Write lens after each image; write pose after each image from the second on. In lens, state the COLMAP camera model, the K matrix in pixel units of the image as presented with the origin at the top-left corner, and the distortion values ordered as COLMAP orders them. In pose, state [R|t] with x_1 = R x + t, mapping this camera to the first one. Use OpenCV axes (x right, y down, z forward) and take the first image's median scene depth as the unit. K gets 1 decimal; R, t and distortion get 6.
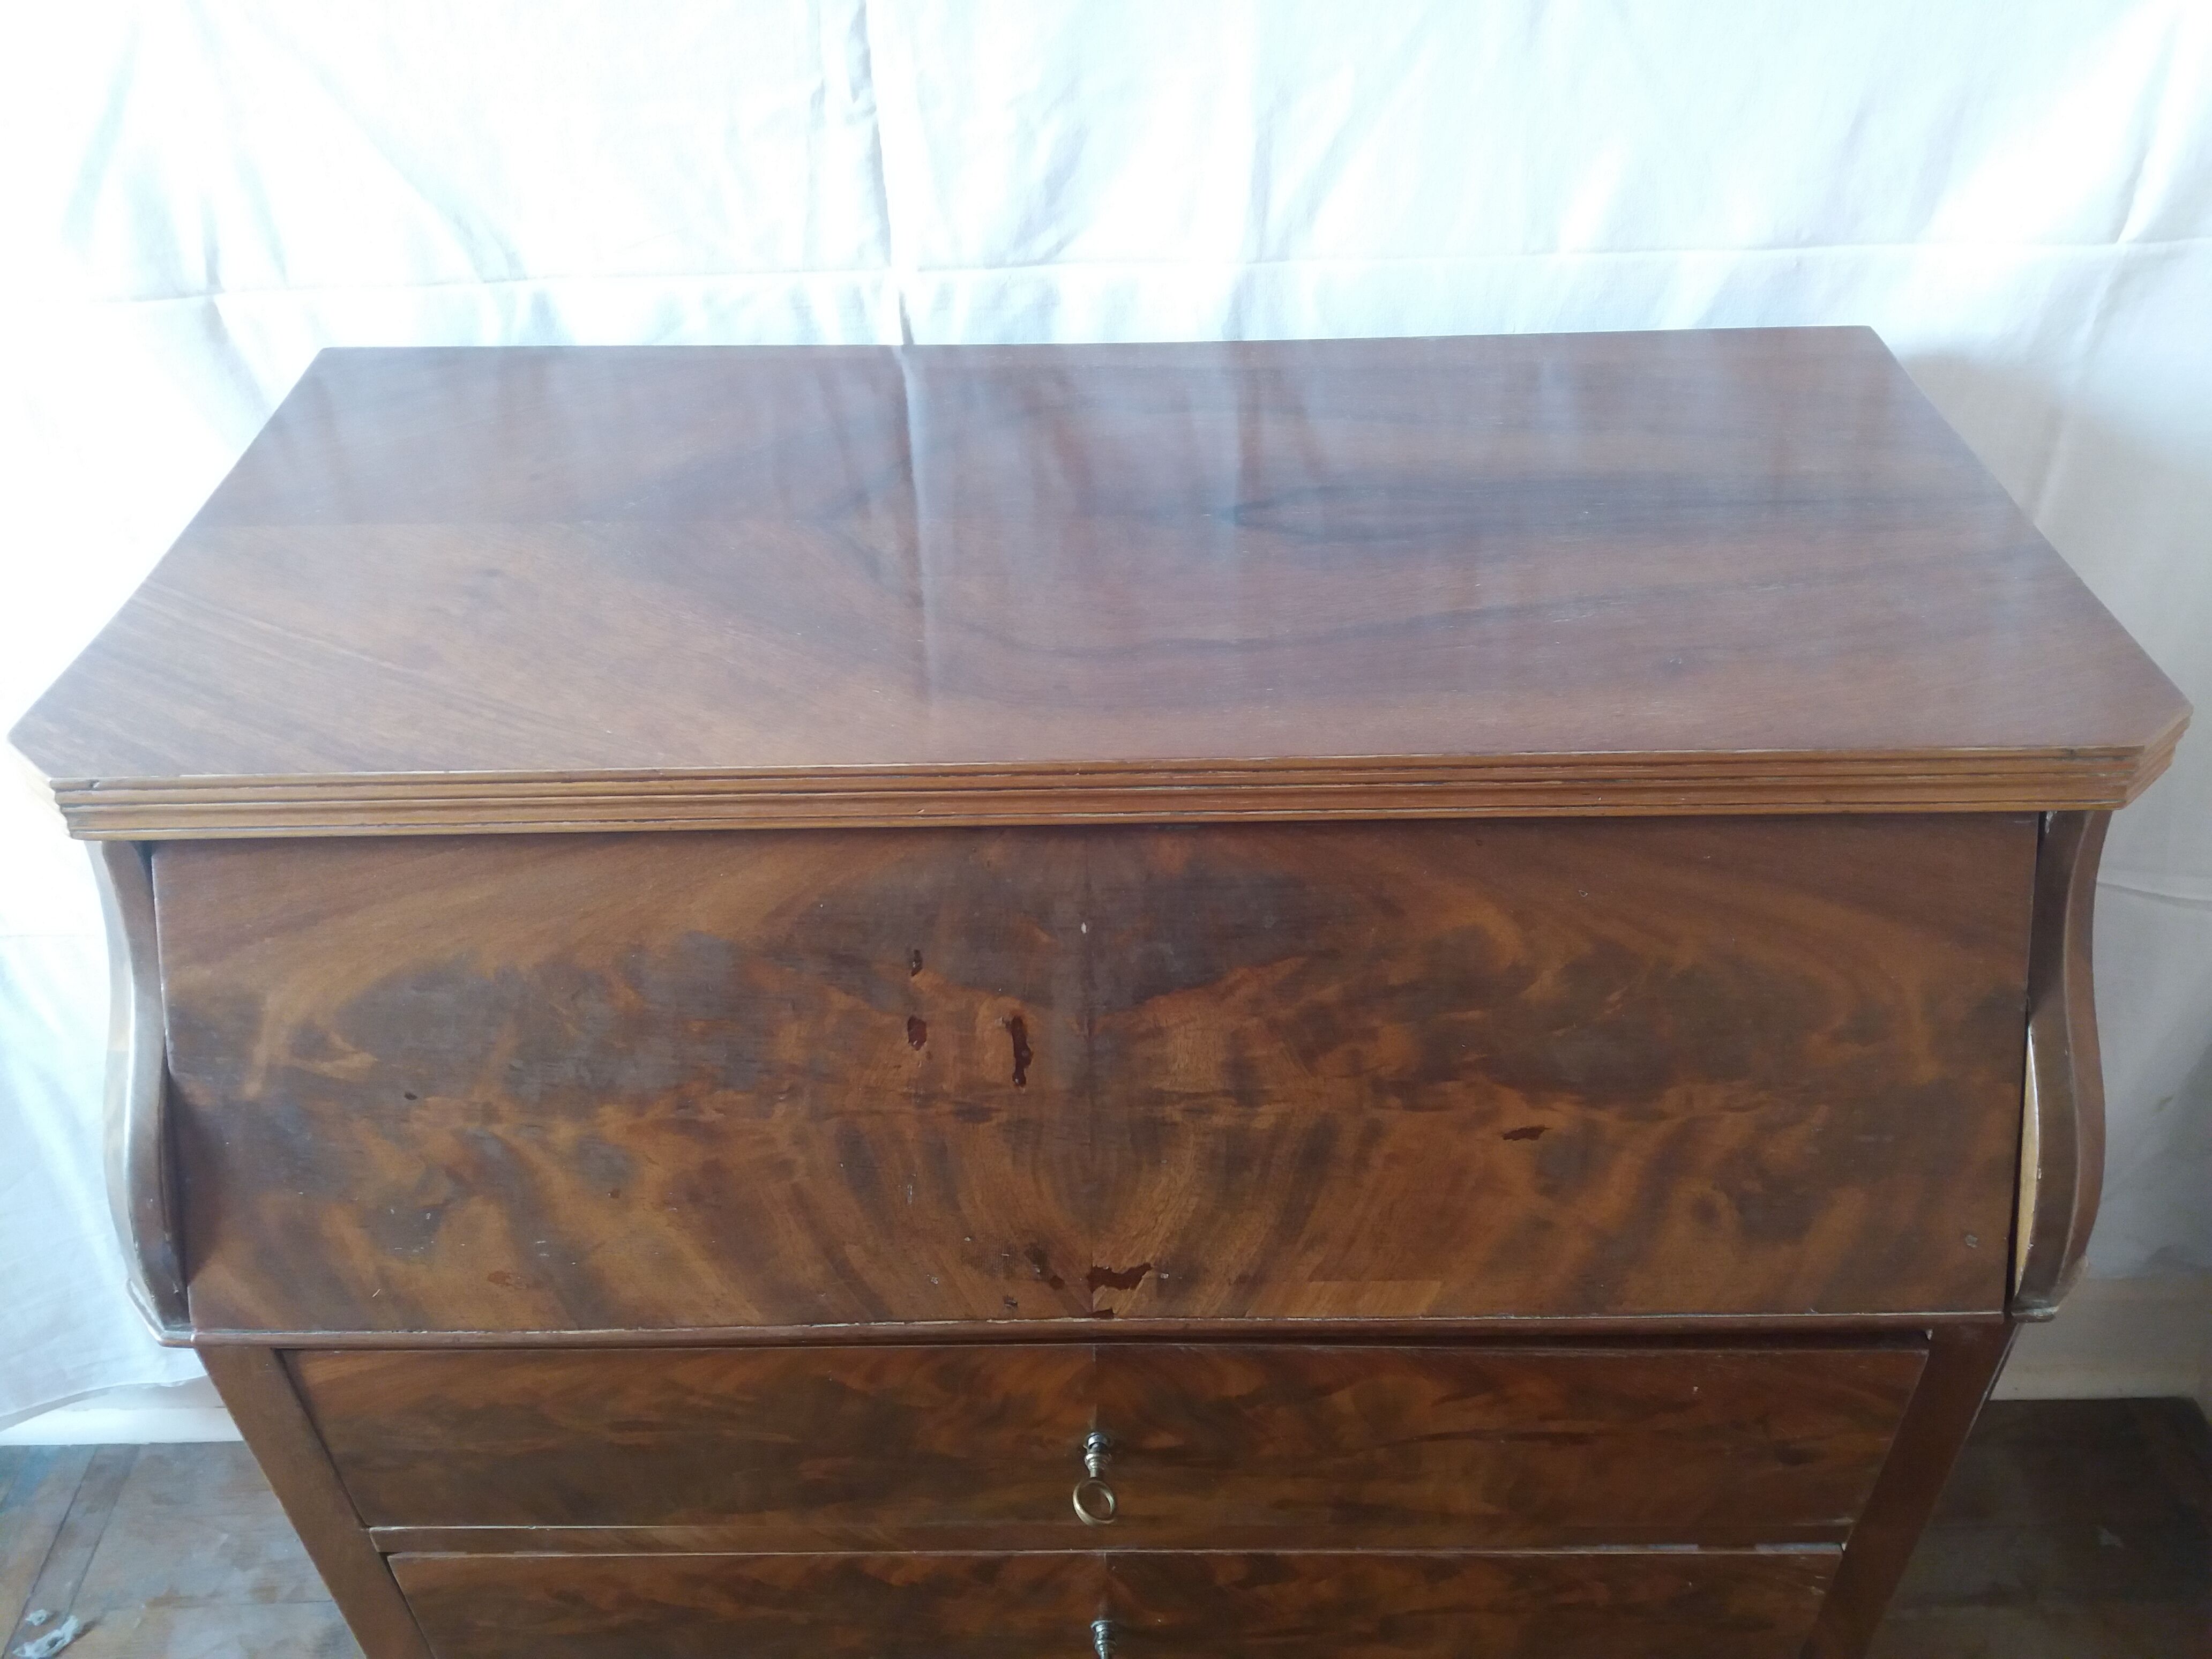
lens RADIAL K [[1816.1, 0, 1111.8], [0, 1816.1, 821.7], [0, 0, 1]] dist [0.050956, -0.080064]
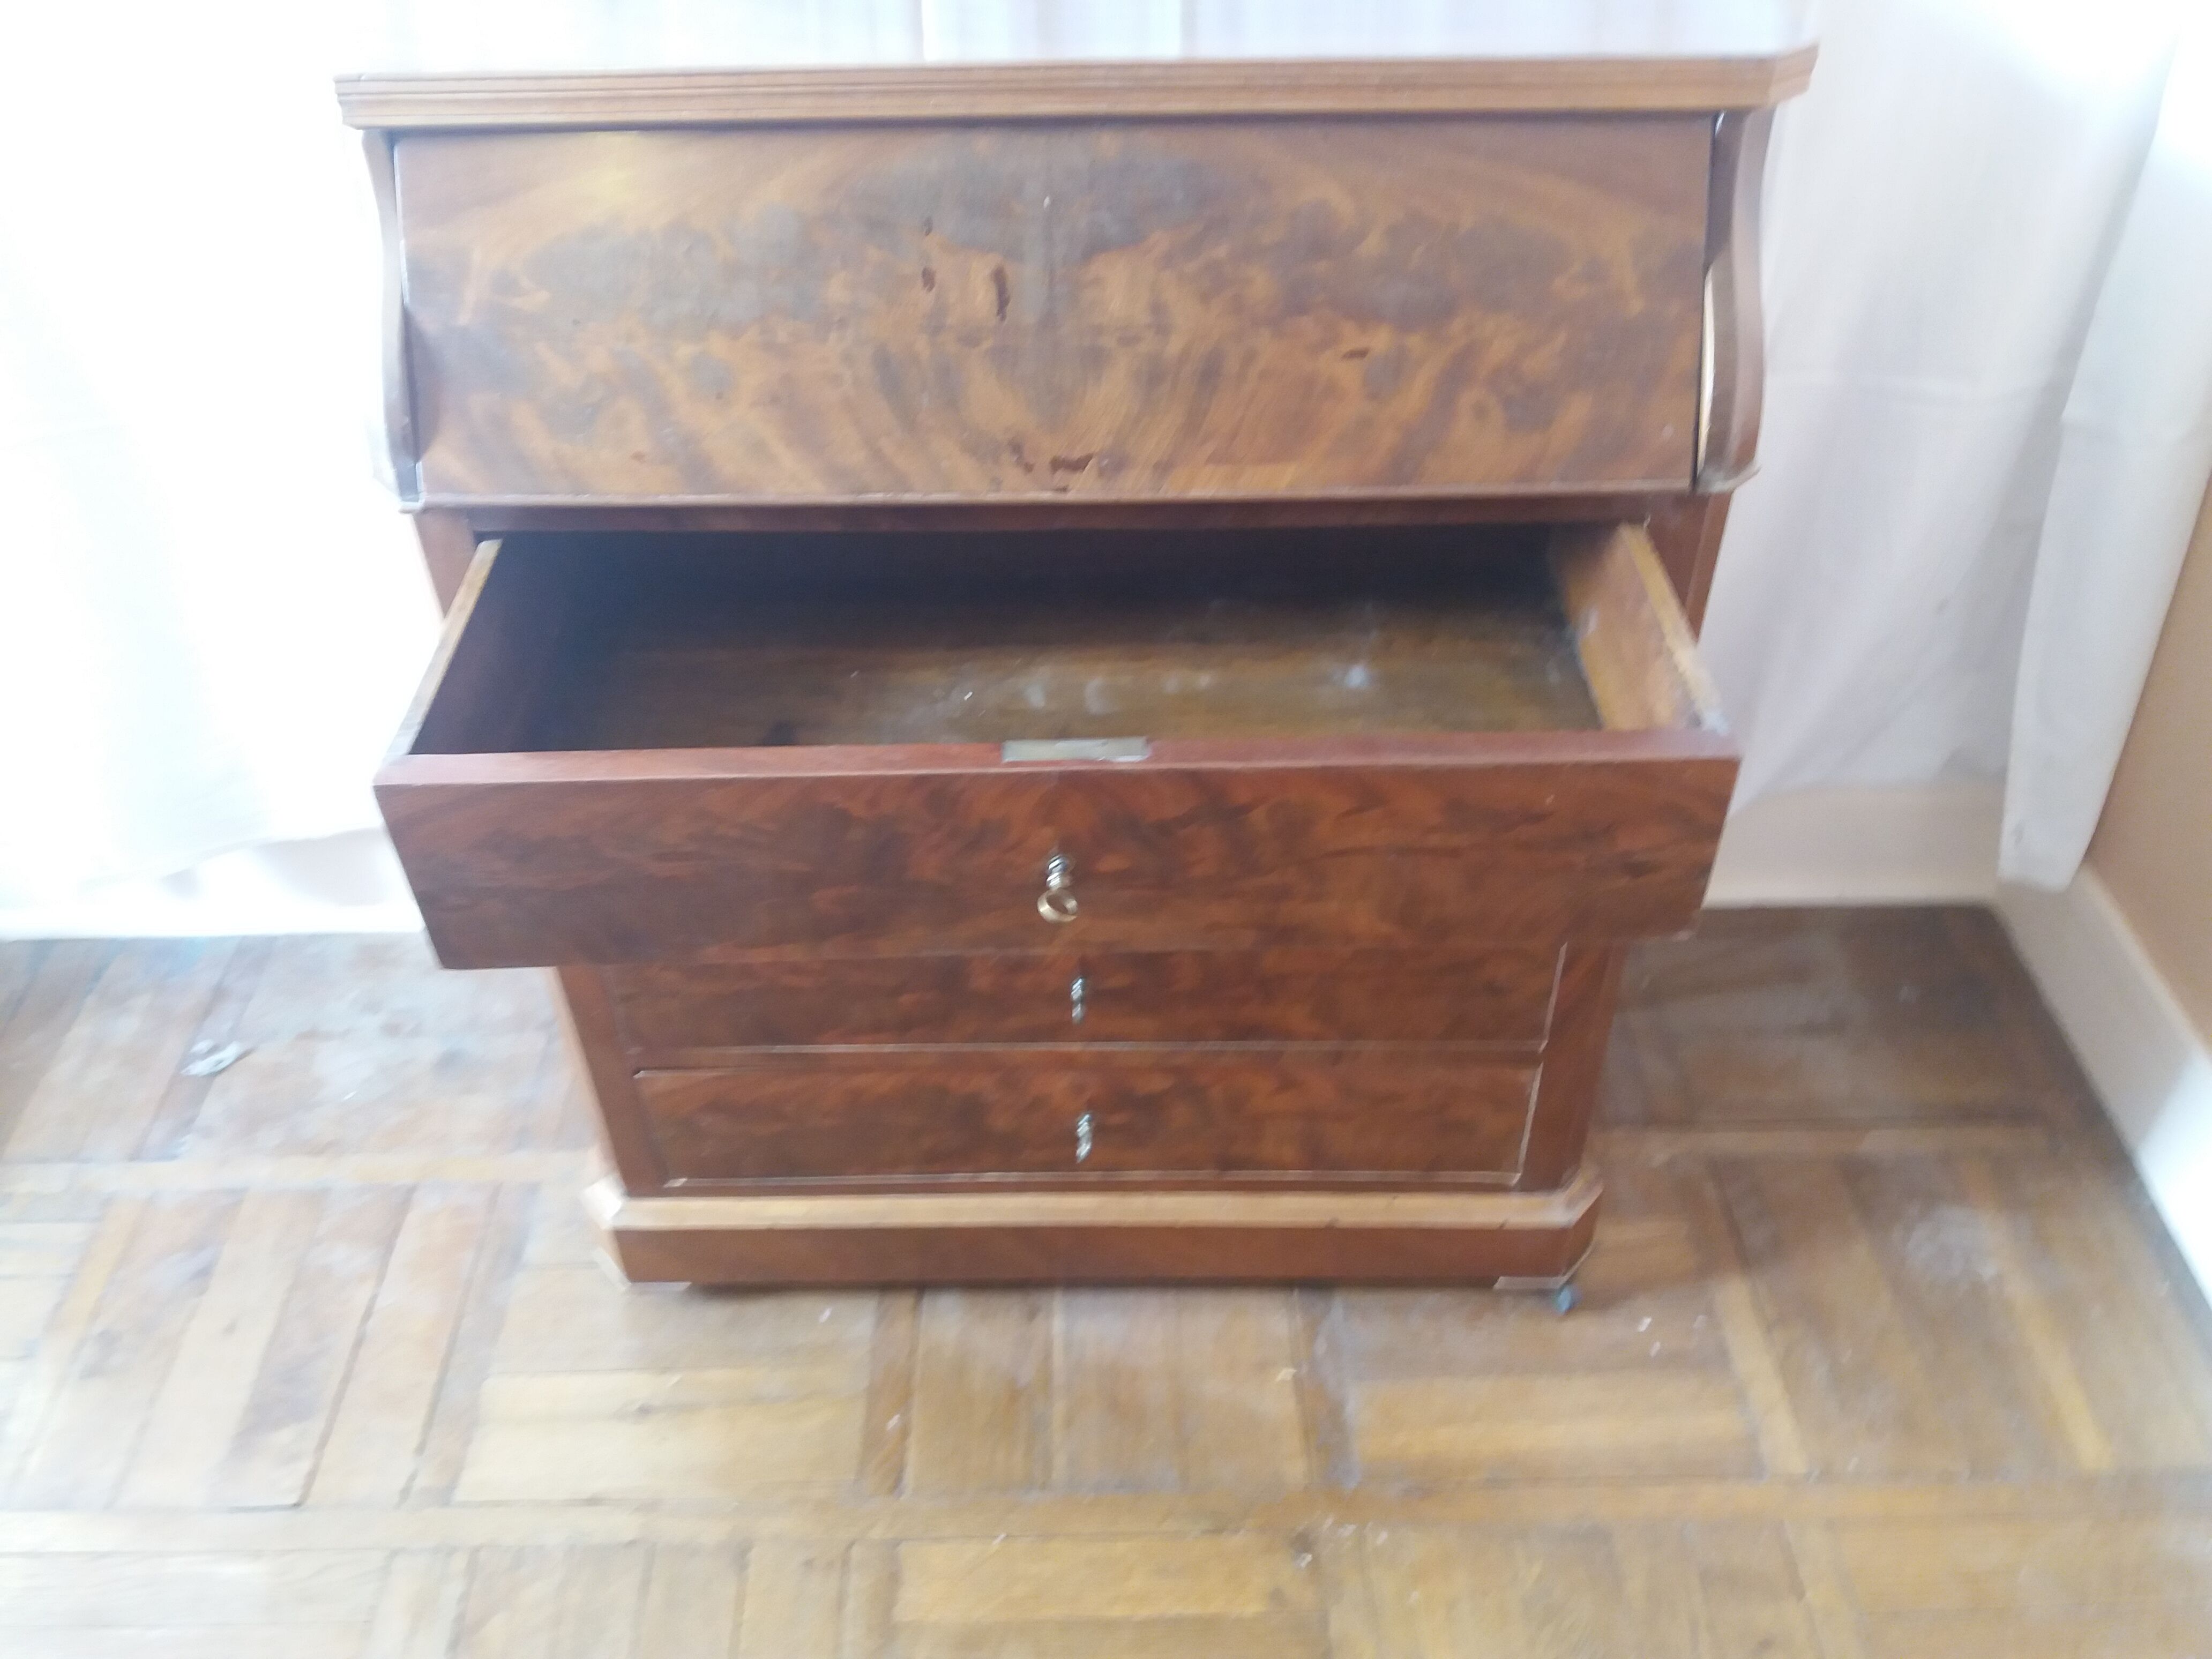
lens RADIAL K [[1816.1, 0, 1116.7], [0, 1816.1, 811.3], [0, 0, 1]] dist [0.050956, -0.080064]
pose [[0.999990, 0.004302, -0.000735, 0.041394], [-0.004271, 0.999272, 0.037914, 0.471220], [0.000898, -0.037911, 0.999281, -0.436989]]
